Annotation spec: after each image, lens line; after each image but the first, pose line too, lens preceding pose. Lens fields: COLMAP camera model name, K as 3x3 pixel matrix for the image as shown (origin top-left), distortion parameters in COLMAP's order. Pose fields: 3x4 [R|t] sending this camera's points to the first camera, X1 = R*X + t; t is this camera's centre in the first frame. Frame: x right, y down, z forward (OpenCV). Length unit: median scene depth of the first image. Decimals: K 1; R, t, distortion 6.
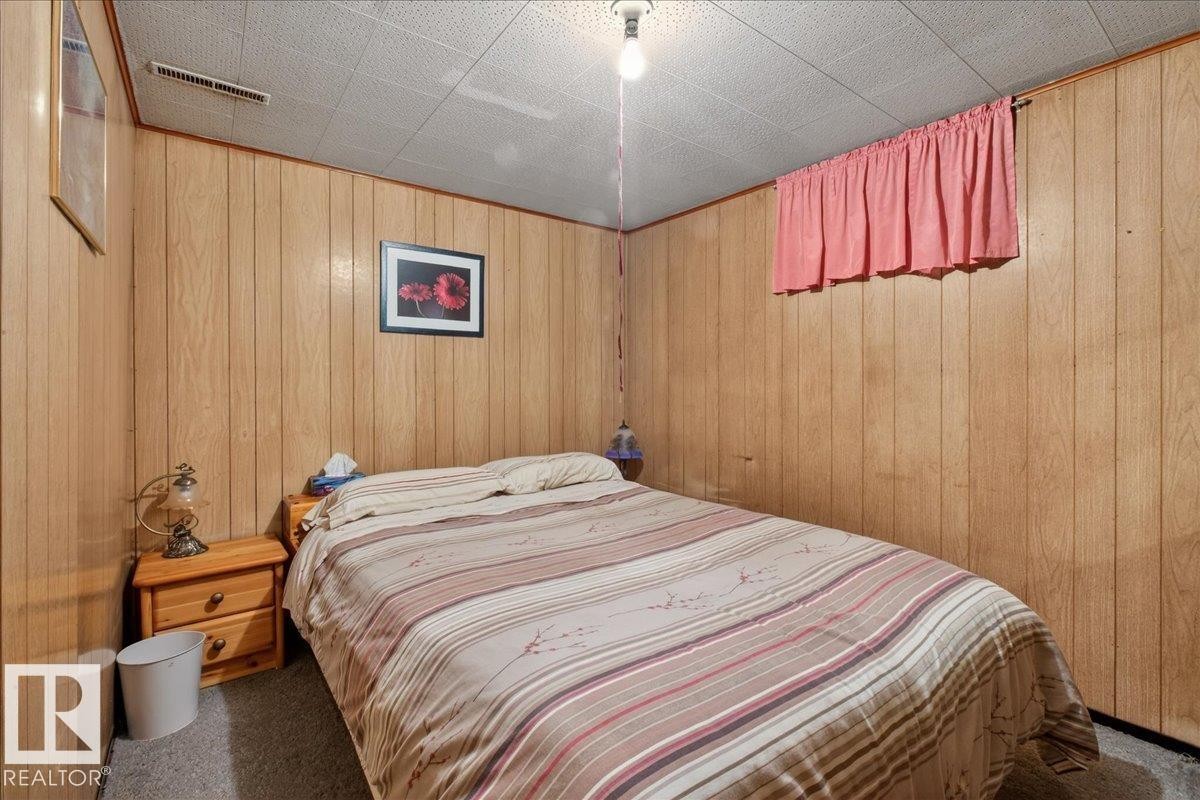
lens RADIAL K [[527.8, 0, 597.4], [0, 527.8, 384.8], [0, 0, 1]] dist [-0.009797, 0.000255]
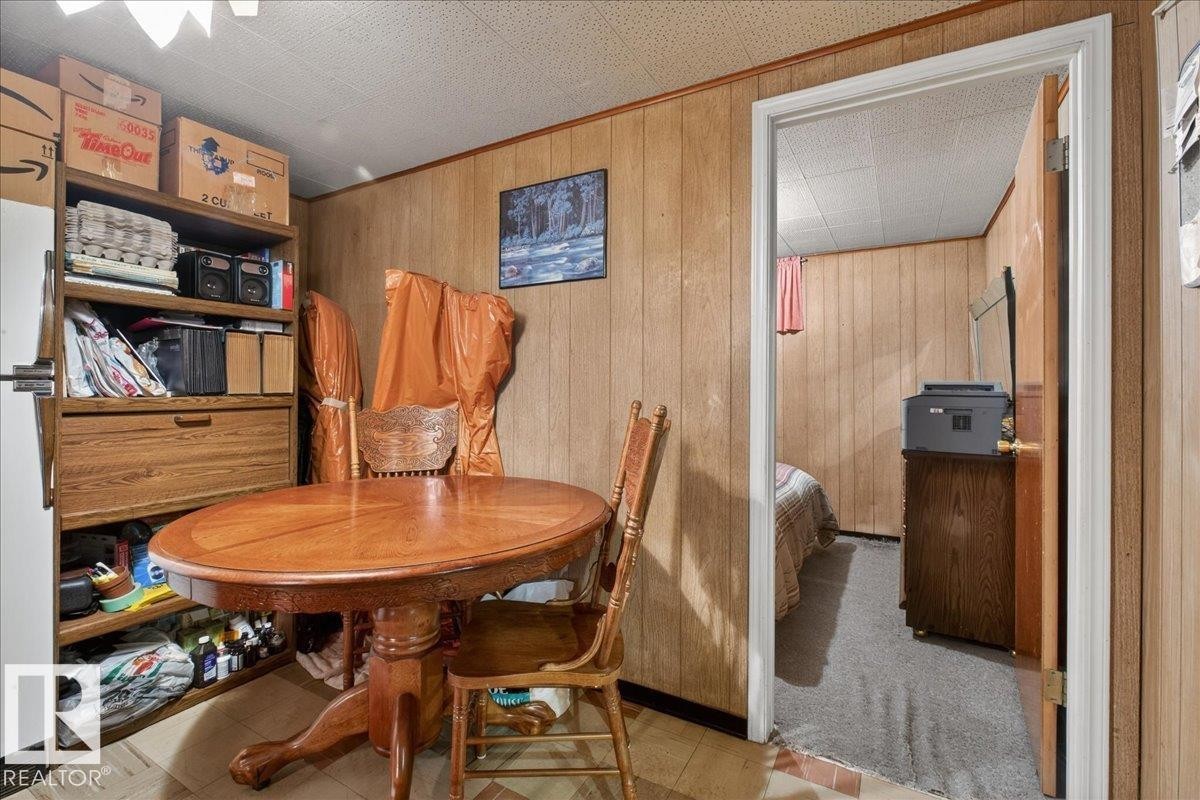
lens RADIAL K [[527.8, 0, 597.4], [0, 527.8, 384.8], [0, 0, 1]] dist [-0.009797, 0.000255]
pose [[0.917991, 0.003340, 0.396586, -0.944185], [0.000820, 0.999946, -0.010321, 0.005783], [-0.396600, 0.009800, 0.917939, -0.743921]]
